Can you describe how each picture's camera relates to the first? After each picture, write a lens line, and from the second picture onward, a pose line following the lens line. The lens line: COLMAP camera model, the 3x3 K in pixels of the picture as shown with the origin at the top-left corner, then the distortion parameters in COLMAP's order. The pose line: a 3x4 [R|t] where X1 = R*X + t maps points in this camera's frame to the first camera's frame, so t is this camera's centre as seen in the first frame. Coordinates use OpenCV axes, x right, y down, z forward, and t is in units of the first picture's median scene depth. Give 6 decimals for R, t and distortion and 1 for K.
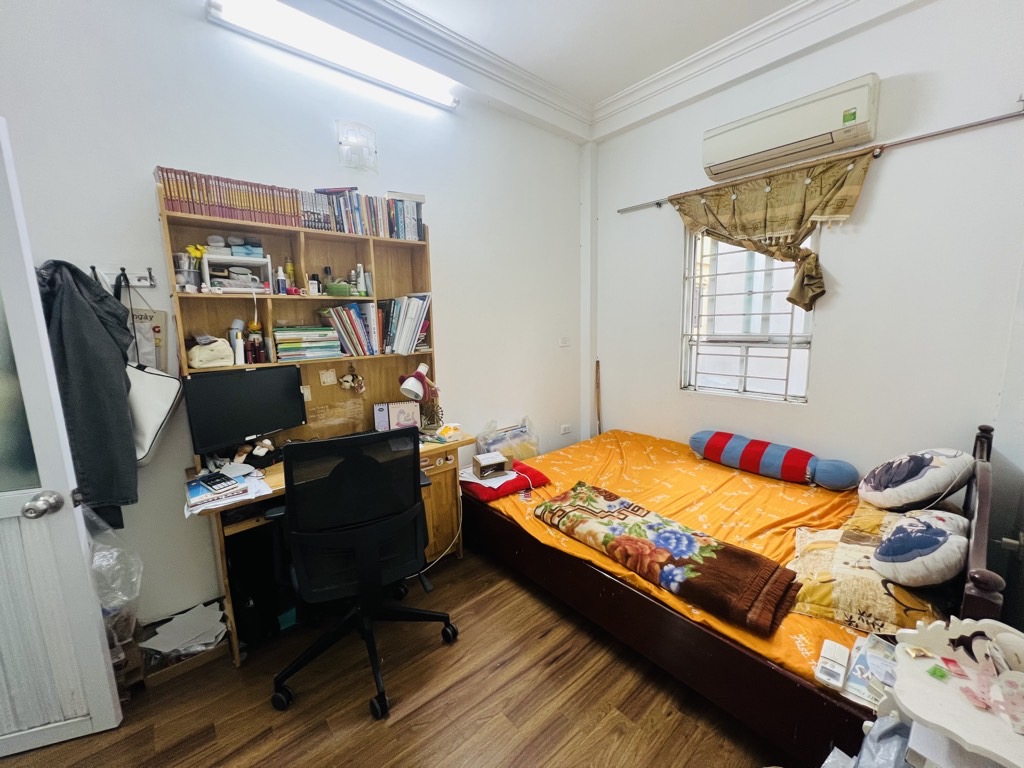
lens RADIAL K [[411.5, 0, 513.8], [0, 411.5, 384.2], [0, 0, 1]] dist [-0.003442, 0.000019]
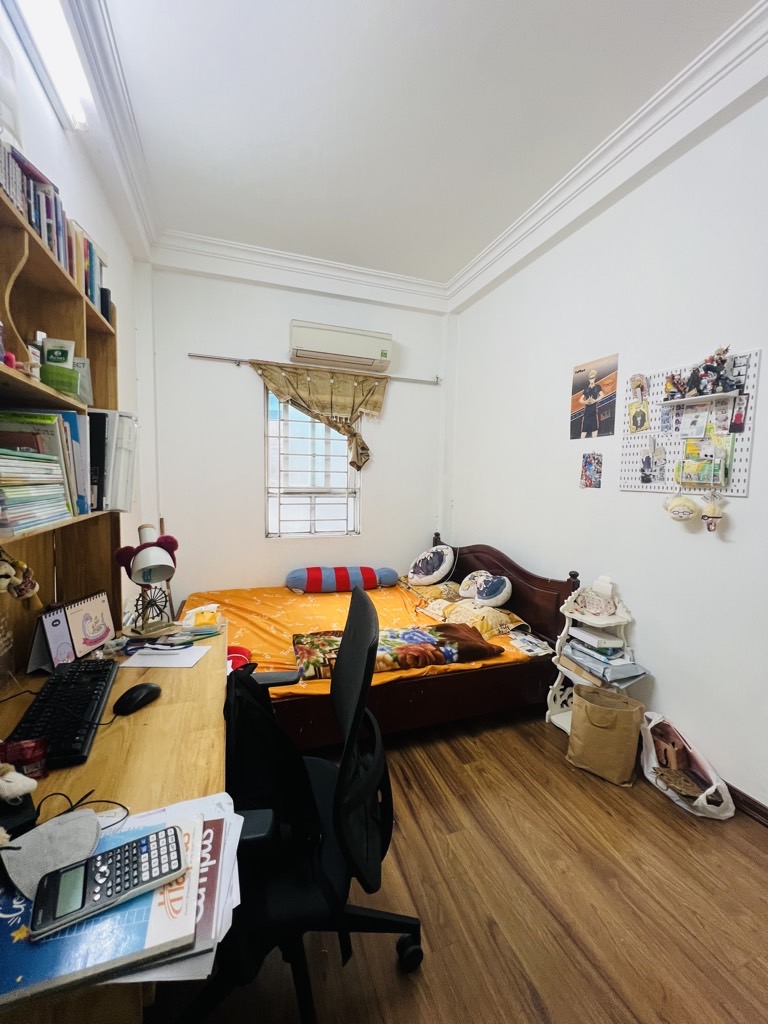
lens RADIAL K [[410.7, 0, 380.5], [0, 410.7, 510.8], [0, 0, 1]] dist [0.000130, -0.000007]
pose [[0.356756, -0.041670, 0.933268, -0.650381], [0.118843, 0.992912, -0.001097, -0.027940], [-0.926607, 0.111304, 0.359180, 0.430391]]
